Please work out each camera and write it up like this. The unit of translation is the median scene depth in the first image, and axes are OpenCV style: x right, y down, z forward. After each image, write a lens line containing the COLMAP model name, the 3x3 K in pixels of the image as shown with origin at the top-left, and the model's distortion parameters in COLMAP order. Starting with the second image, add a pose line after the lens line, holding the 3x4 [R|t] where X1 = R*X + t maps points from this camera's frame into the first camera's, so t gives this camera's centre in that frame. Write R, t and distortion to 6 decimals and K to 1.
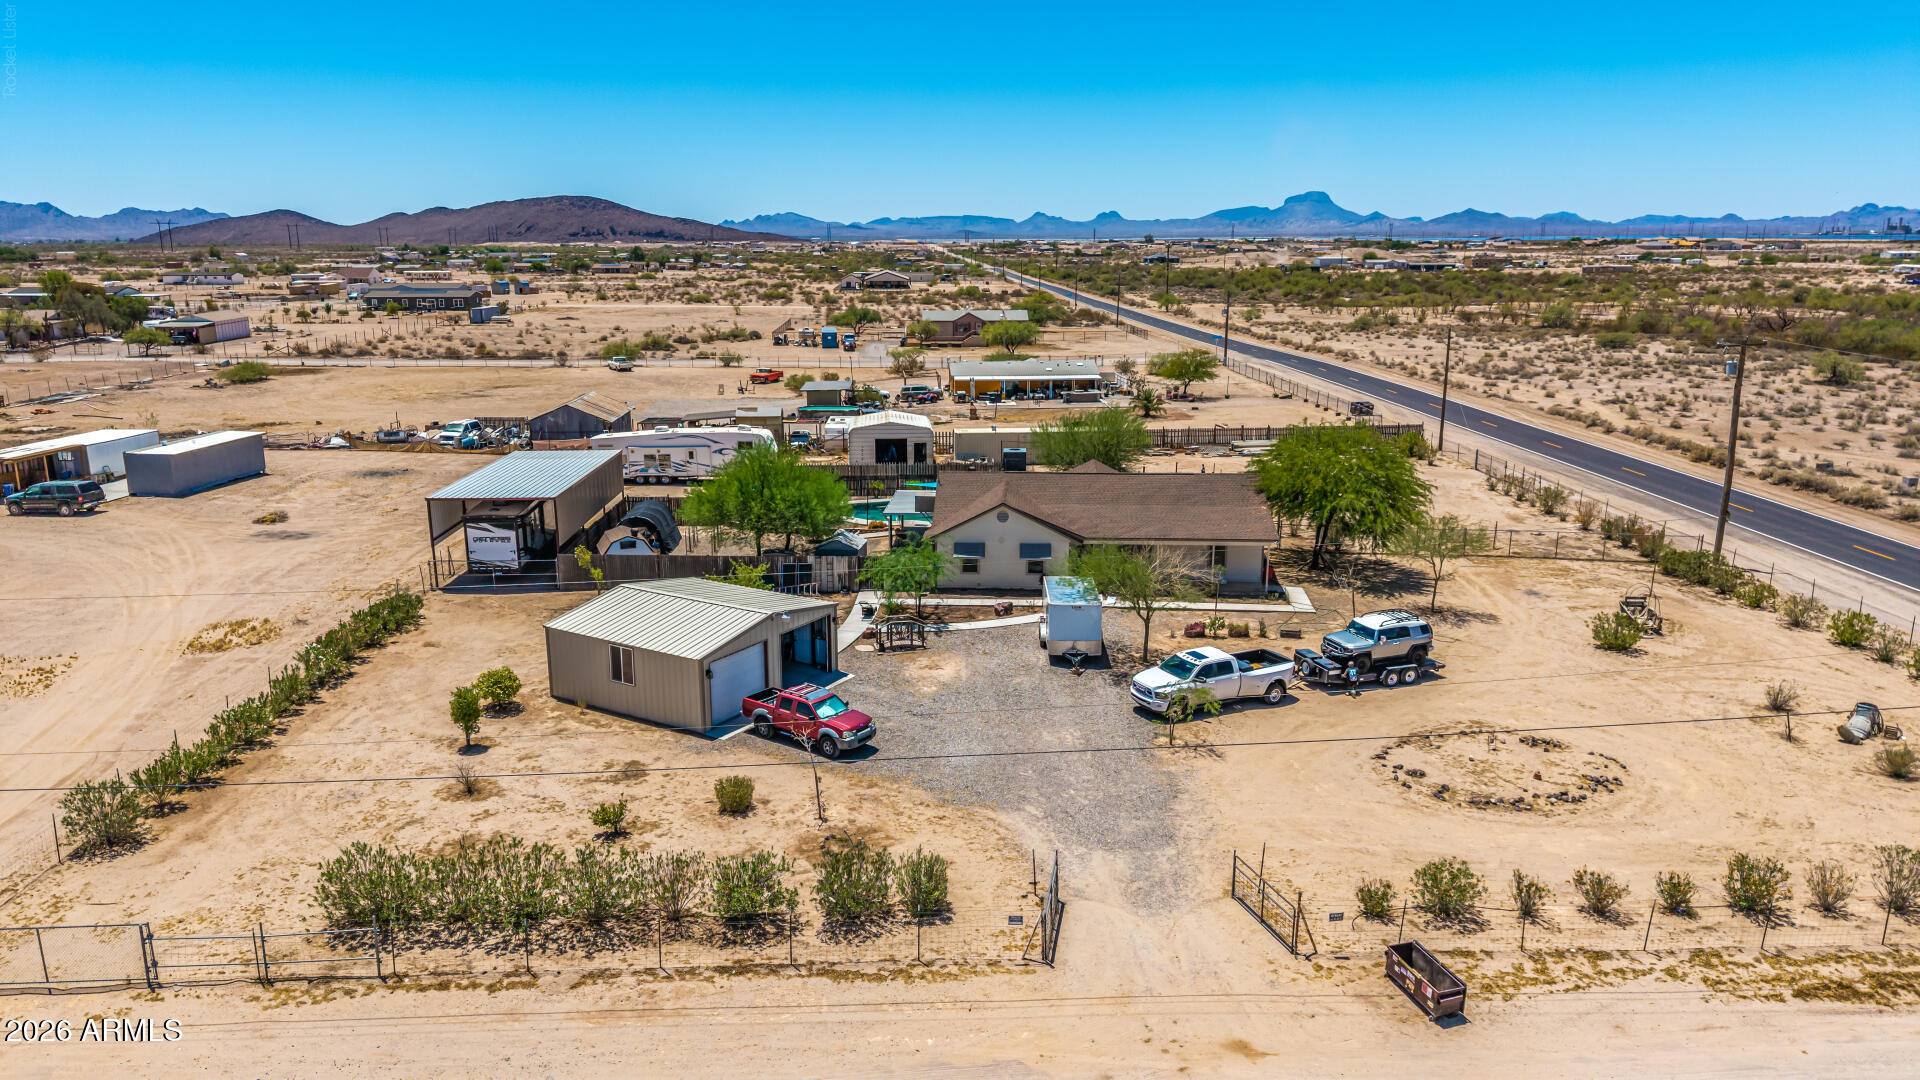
lens RADIAL K [[1280.3, 0, 960.0], [0, 1280.3, 540.0], [0, 0, 1]] dist [0.043209, -0.055074]
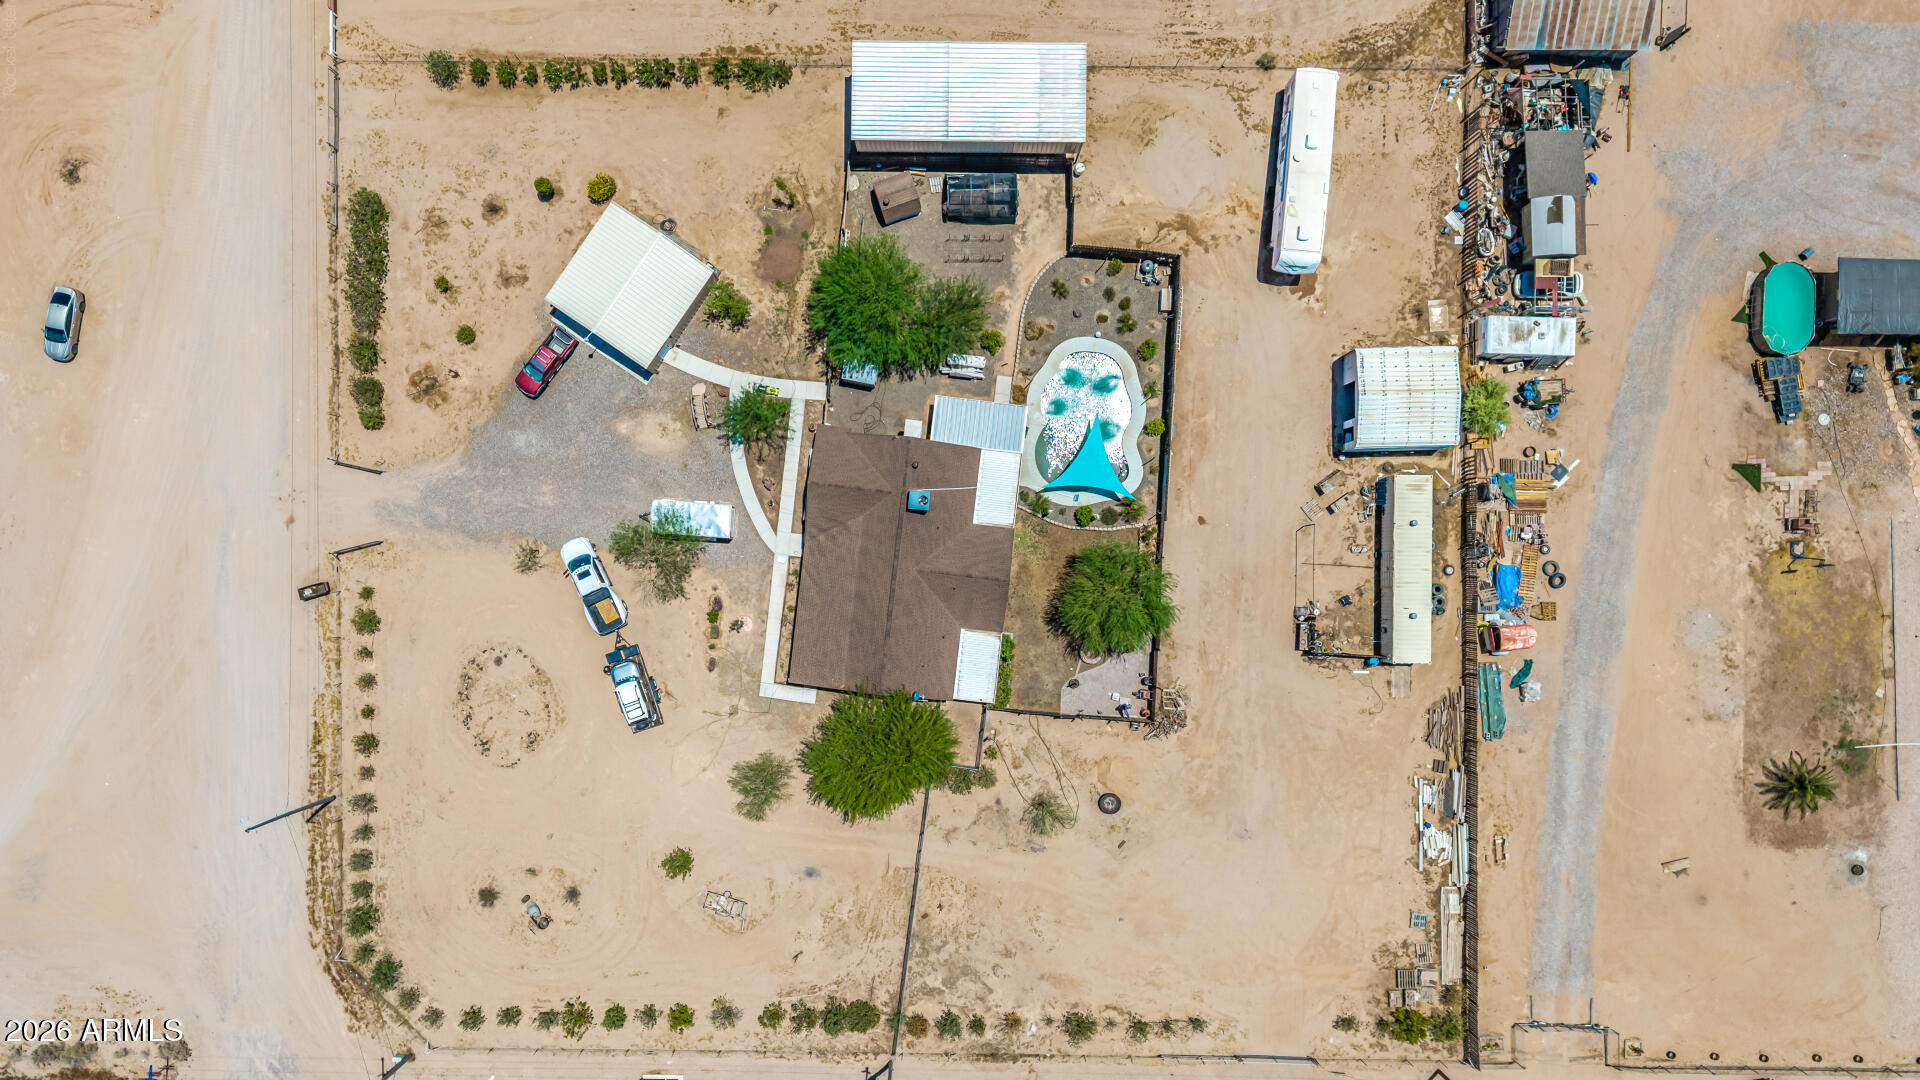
lens RADIAL K [[1280.3, 0, 960.0], [0, 1280.3, 540.0], [0, 0, 1]] dist [0.043209, -0.055074]
pose [[-0.048978, 0.998777, 0.006707, 0.081990], [-0.219935, -0.017335, 0.975361, -1.475244], [0.974284, 0.046296, 0.220515, 0.933006]]
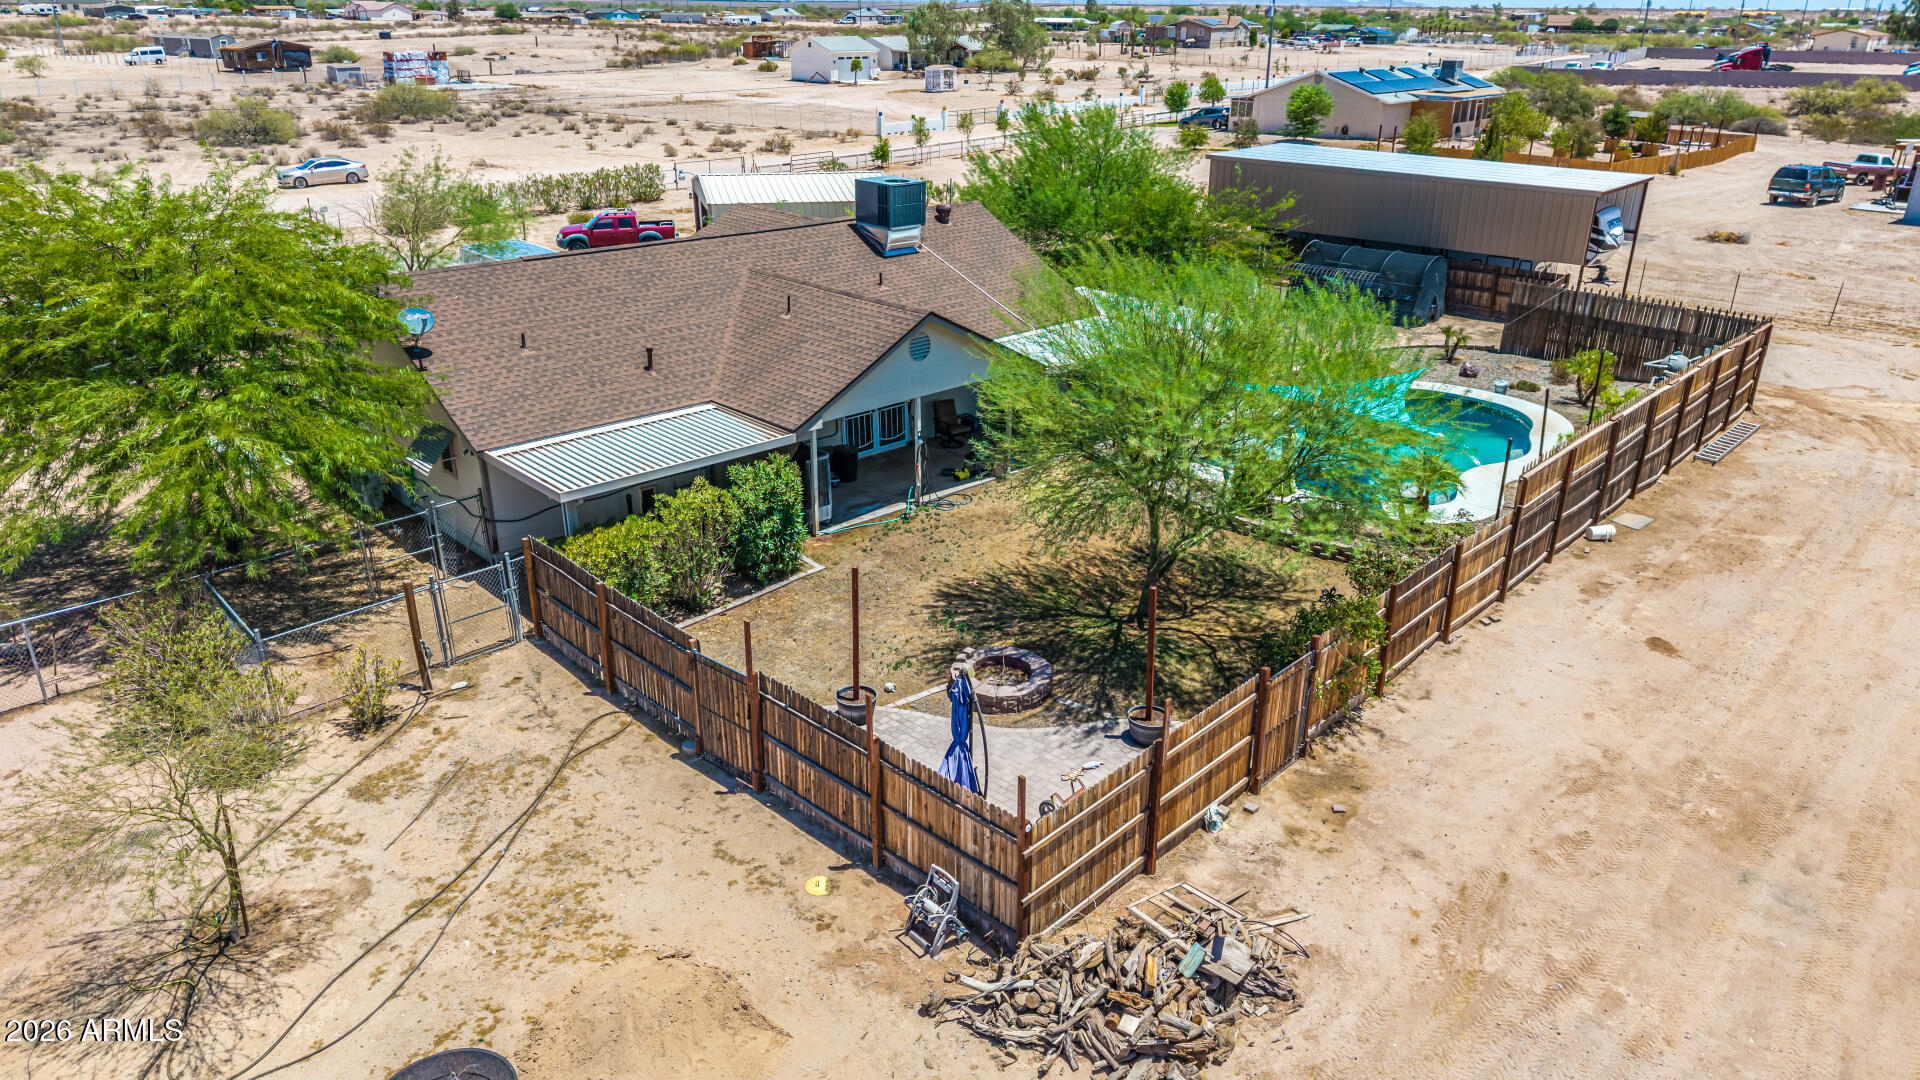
lens RADIAL K [[1280.3, 0, 960.0], [0, 1280.3, 540.0], [0, 0, 1]] dist [0.043209, -0.055074]
pose [[-0.681634, 0.277187, -0.677158, 0.454870], [-0.175959, 0.836210, 0.519415, -0.248338], [0.710221, 0.473203, -0.521215, 1.583675]]
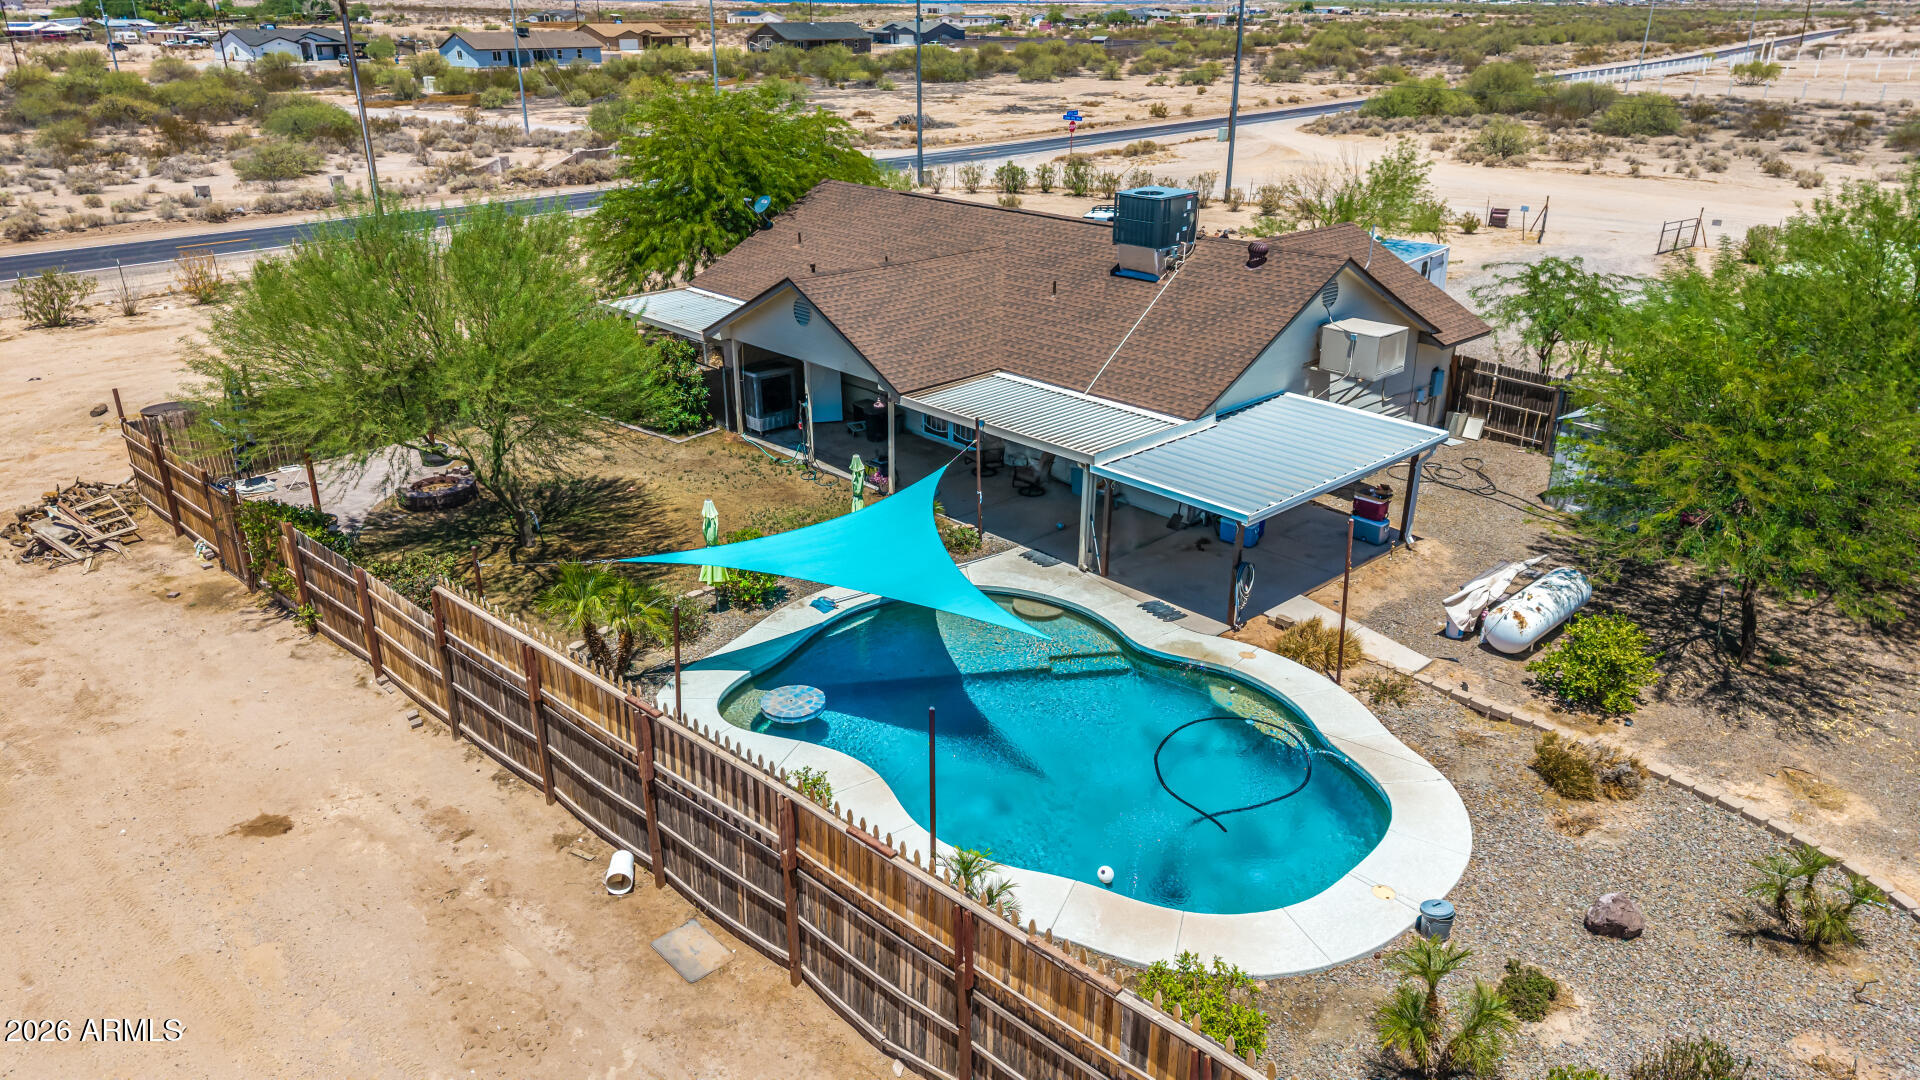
lens RADIAL K [[1280.3, 0, 960.0], [0, 1280.3, 540.0], [0, 0, 1]] dist [0.043209, -0.055074]
pose [[-0.735254, -0.262265, 0.624995, -0.223621], [0.155309, 0.832381, 0.531997, -0.240117], [-0.659758, 0.488221, -0.571280, 1.577433]]
